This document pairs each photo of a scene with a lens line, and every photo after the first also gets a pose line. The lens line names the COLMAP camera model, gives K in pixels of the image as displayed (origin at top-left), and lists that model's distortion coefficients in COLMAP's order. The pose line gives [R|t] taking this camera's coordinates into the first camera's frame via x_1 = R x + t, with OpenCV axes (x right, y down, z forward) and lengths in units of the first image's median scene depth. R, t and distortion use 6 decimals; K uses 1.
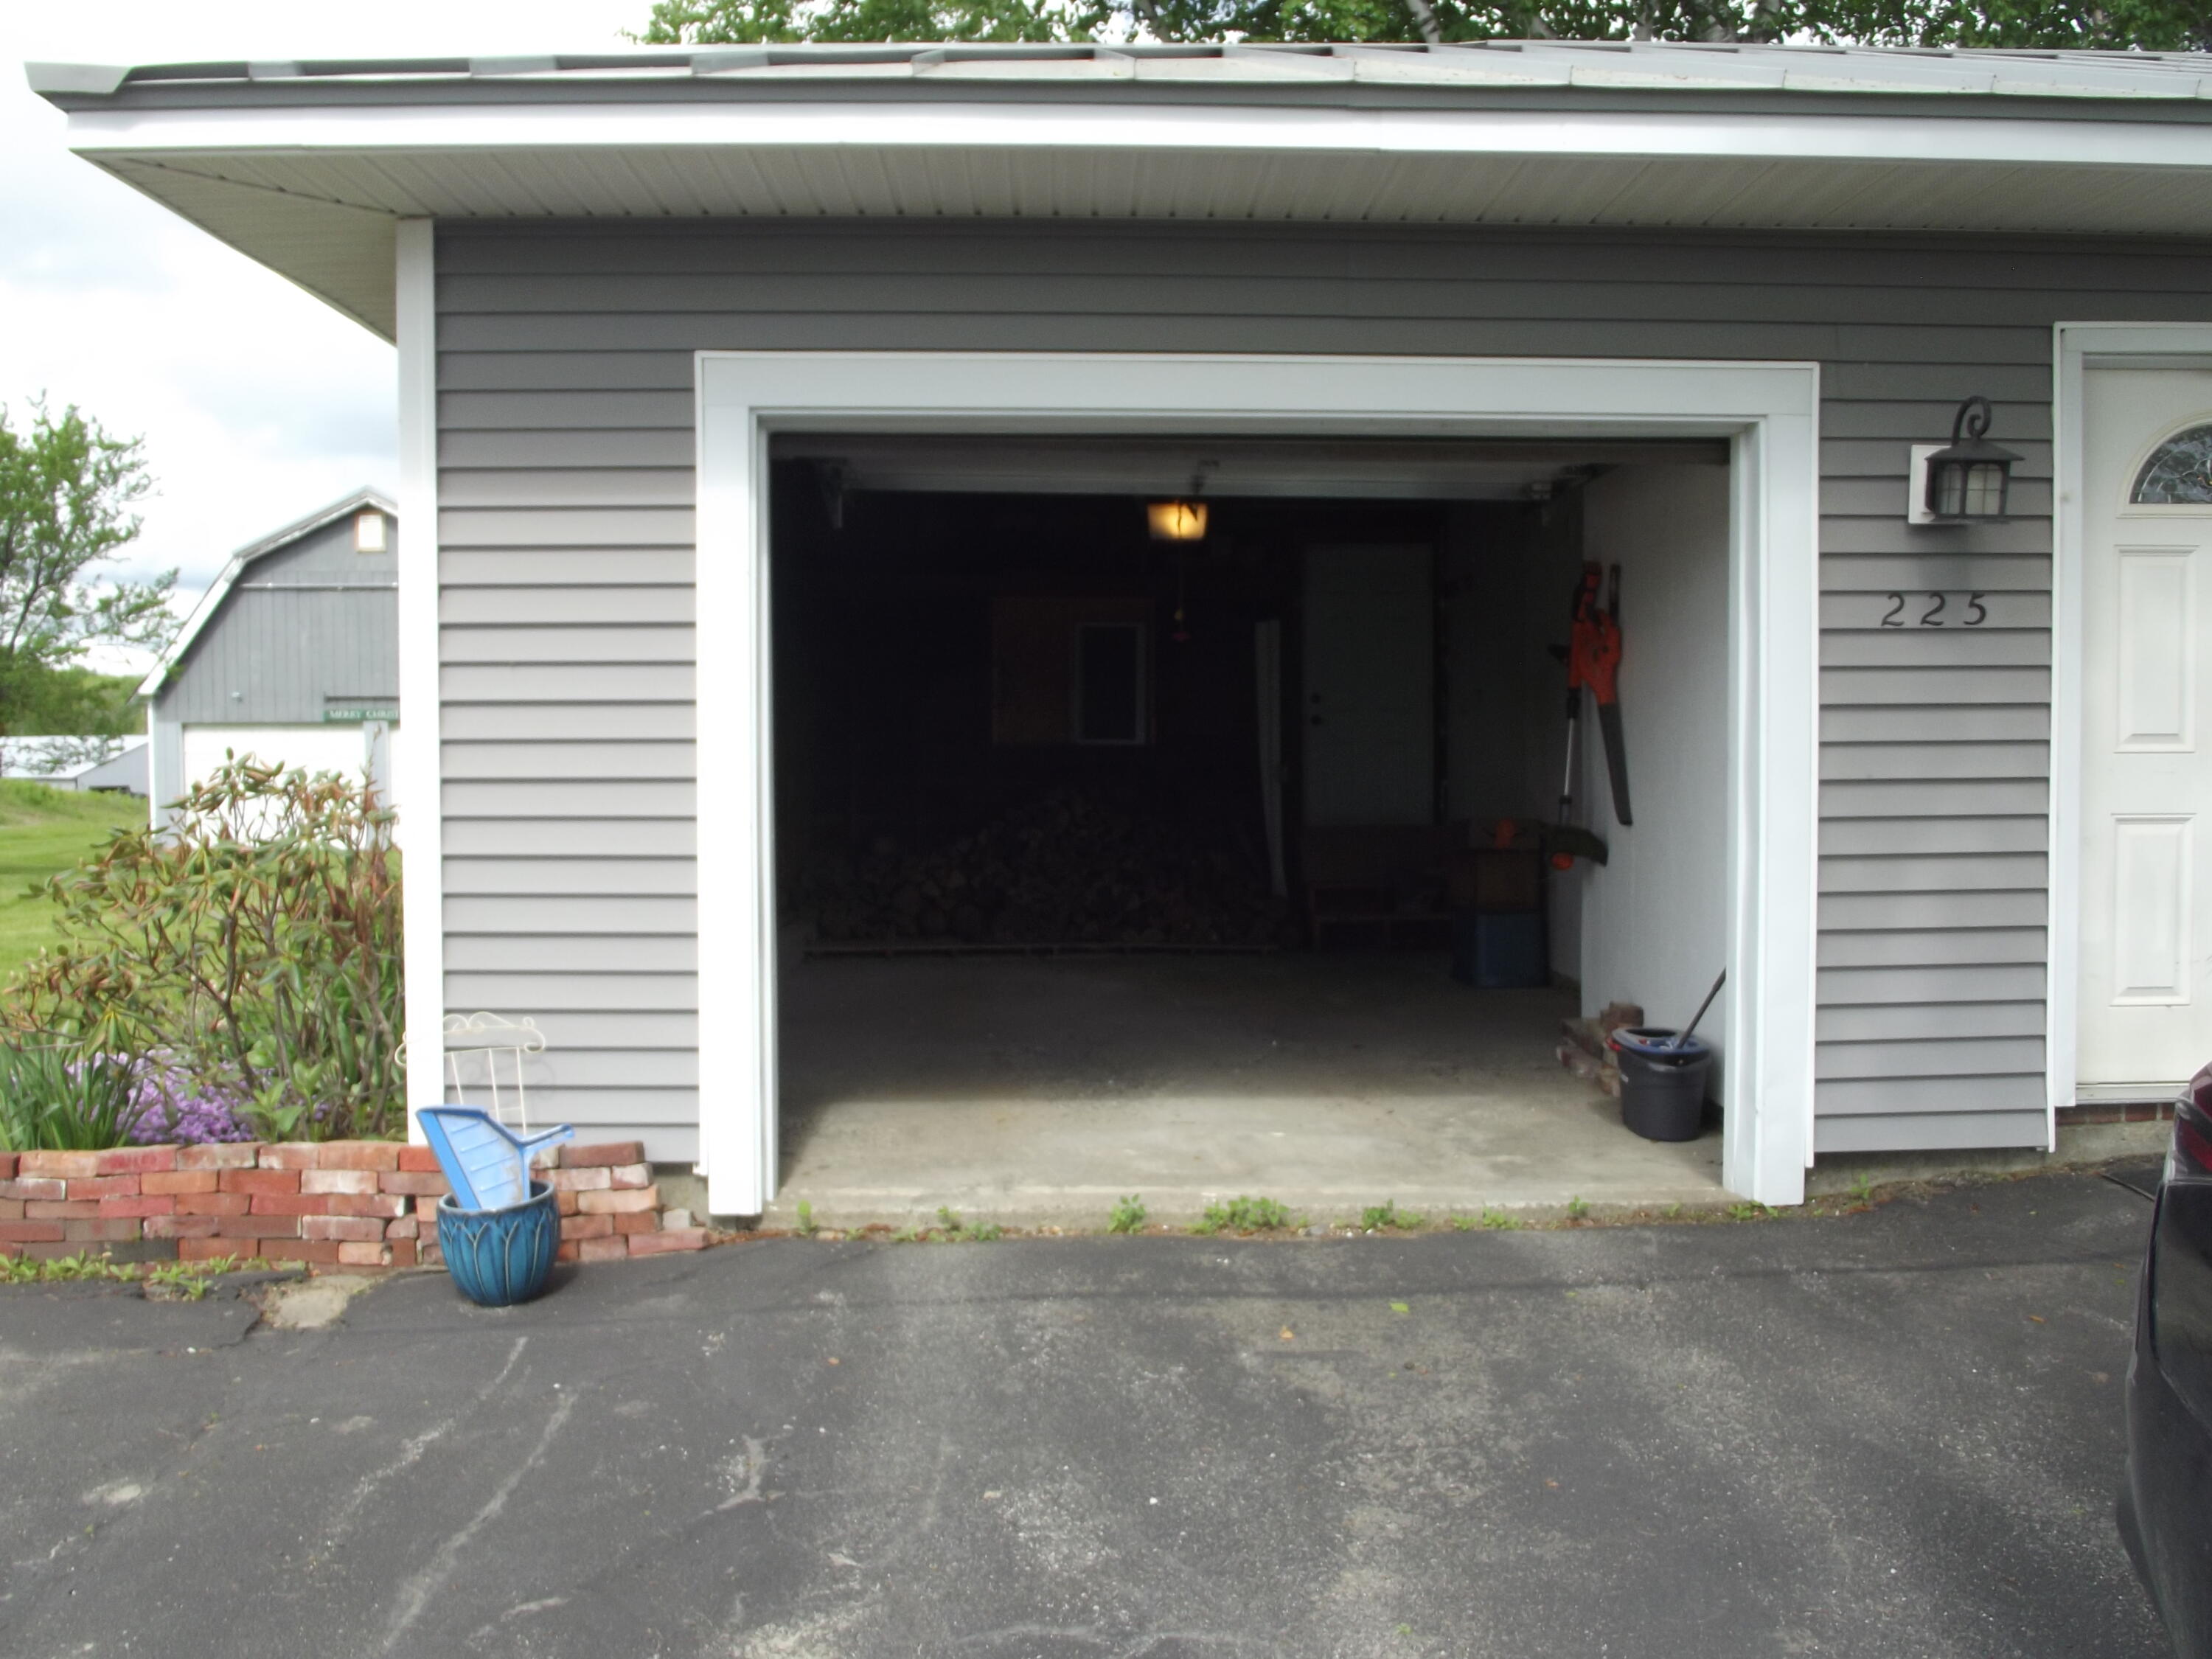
lens RADIAL K [[1794.8, 0, 1106.6], [0, 1794.8, 826.6], [0, 0, 1]] dist [-0.066379, 0.024034]
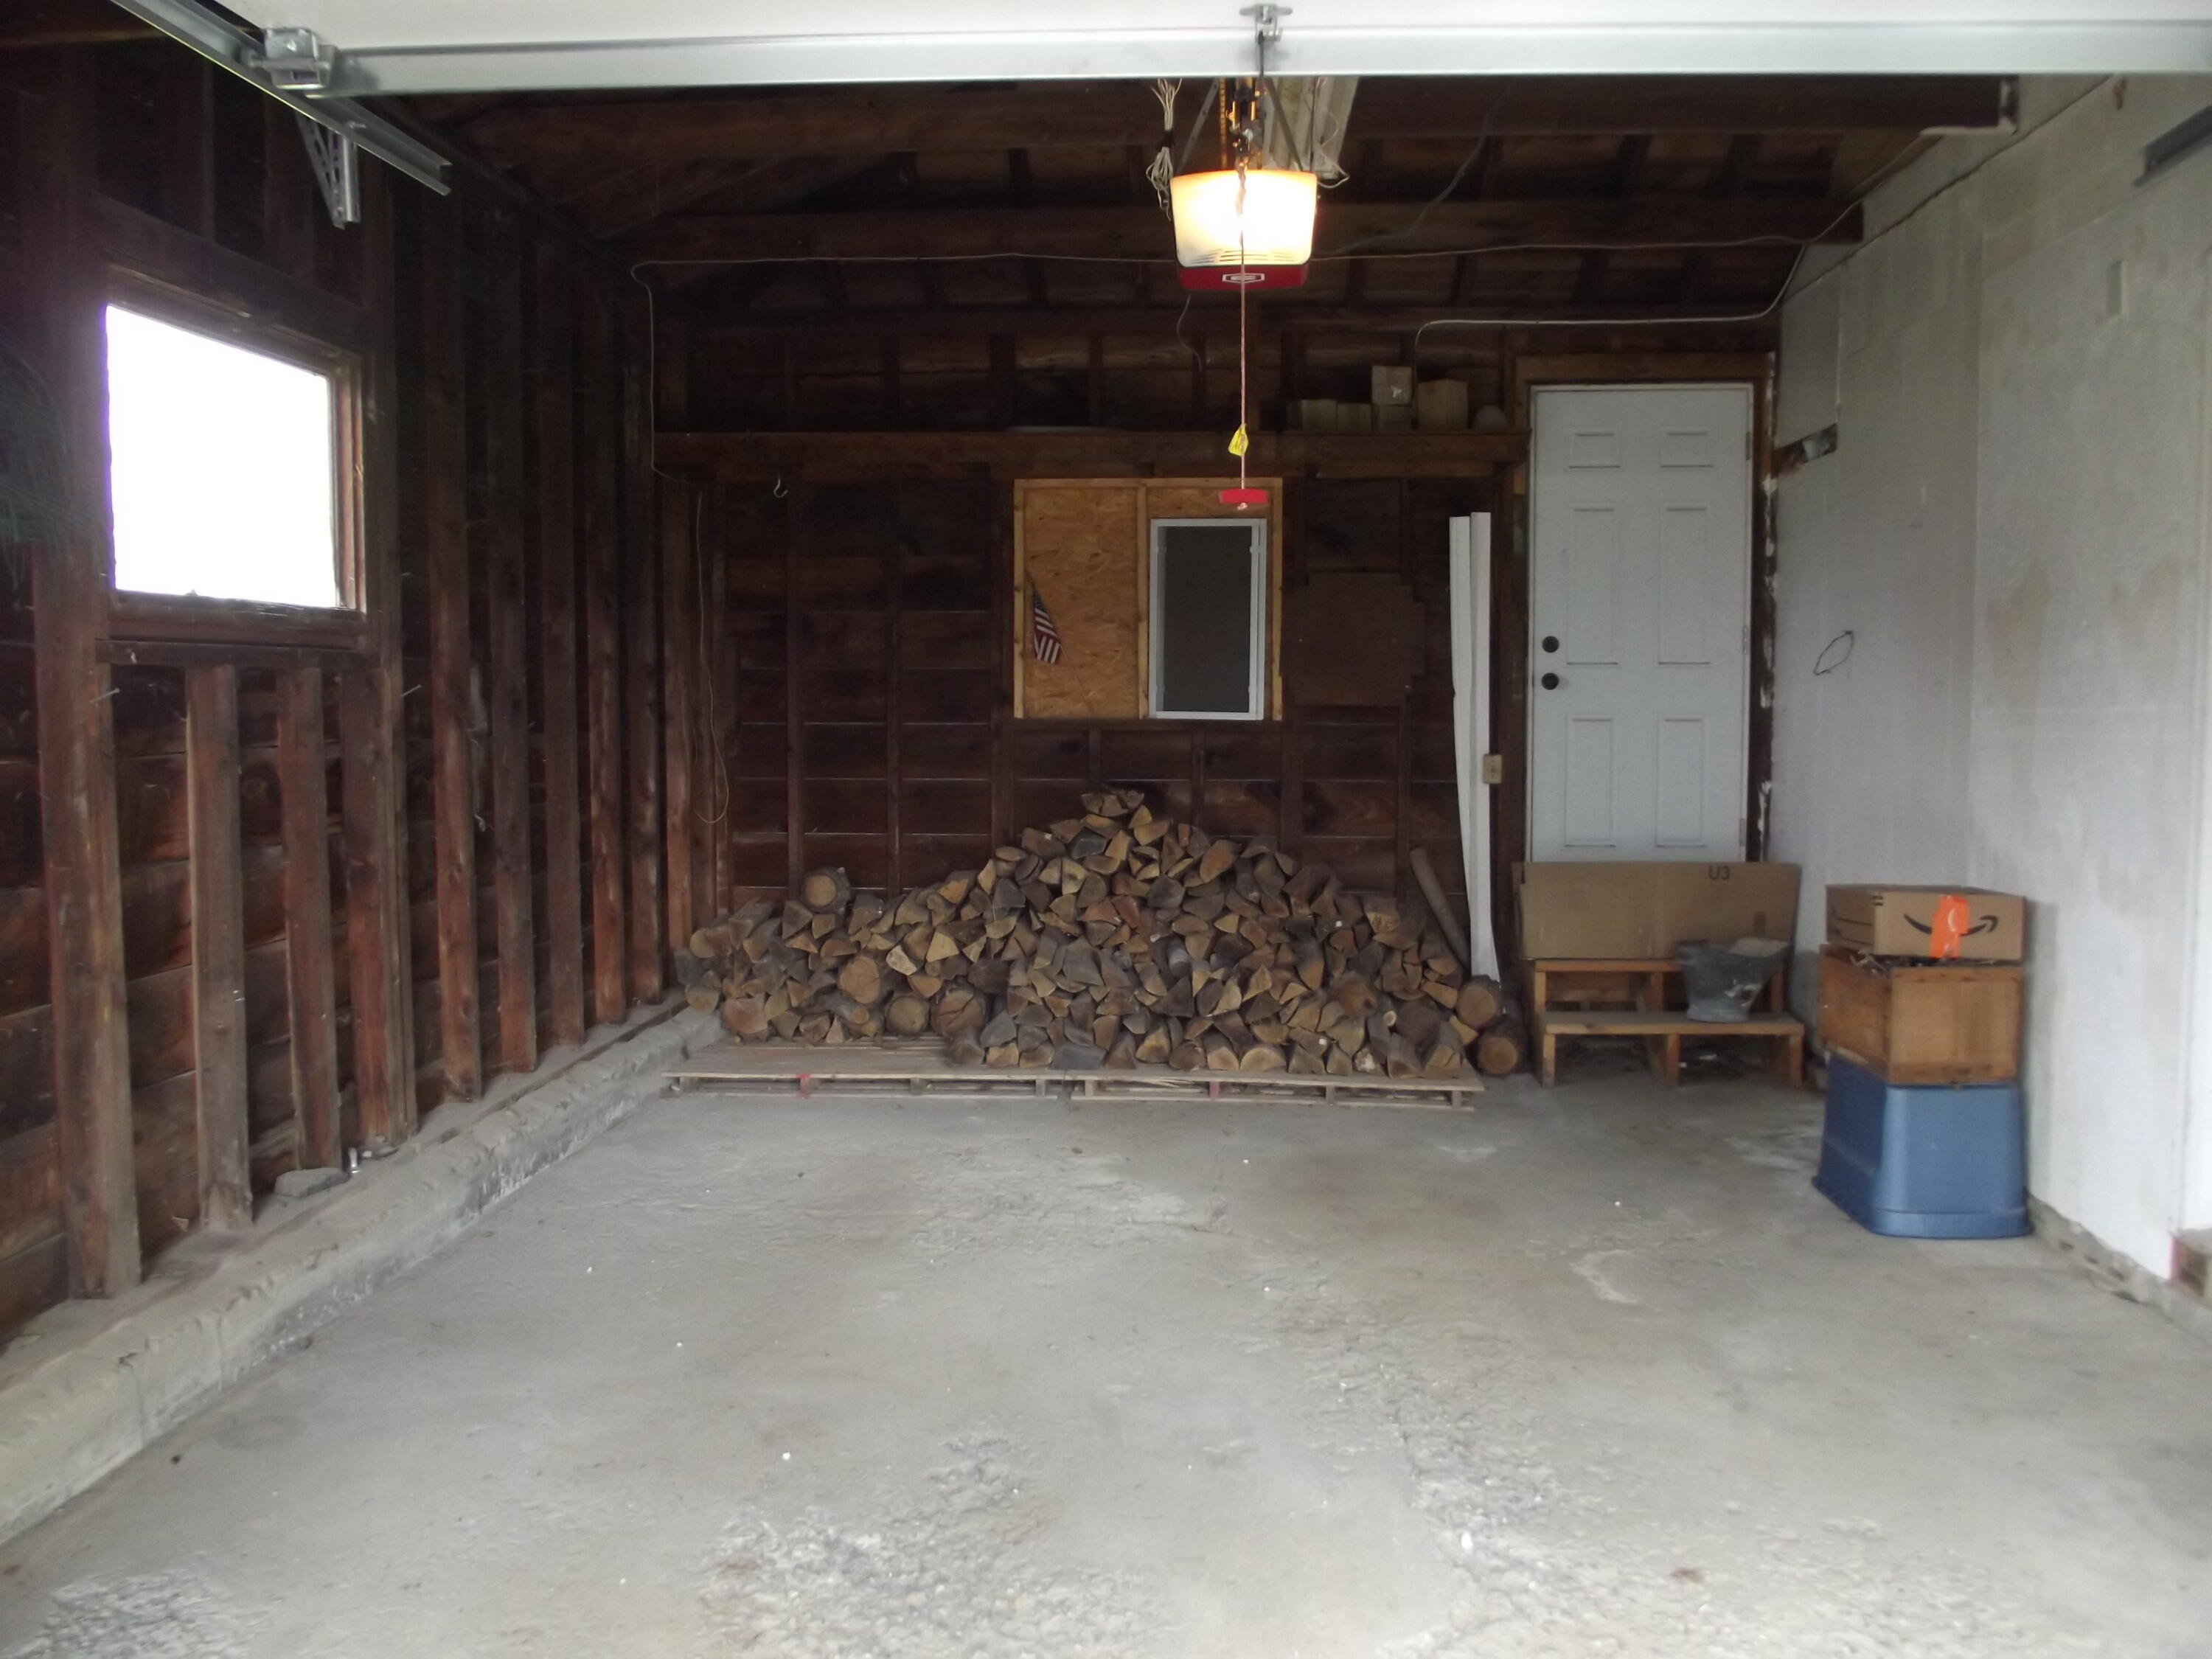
lens RADIAL K [[1794.8, 0, 1104.7], [0, 1794.8, 826.0], [0, 0, 1]] dist [-0.066379, 0.024034]
pose [[0.993804, 0.010803, -0.110617, 0.036692], [-0.006975, 0.999365, 0.034933, -0.032068], [0.110925, -0.033945, 0.993249, 0.403627]]
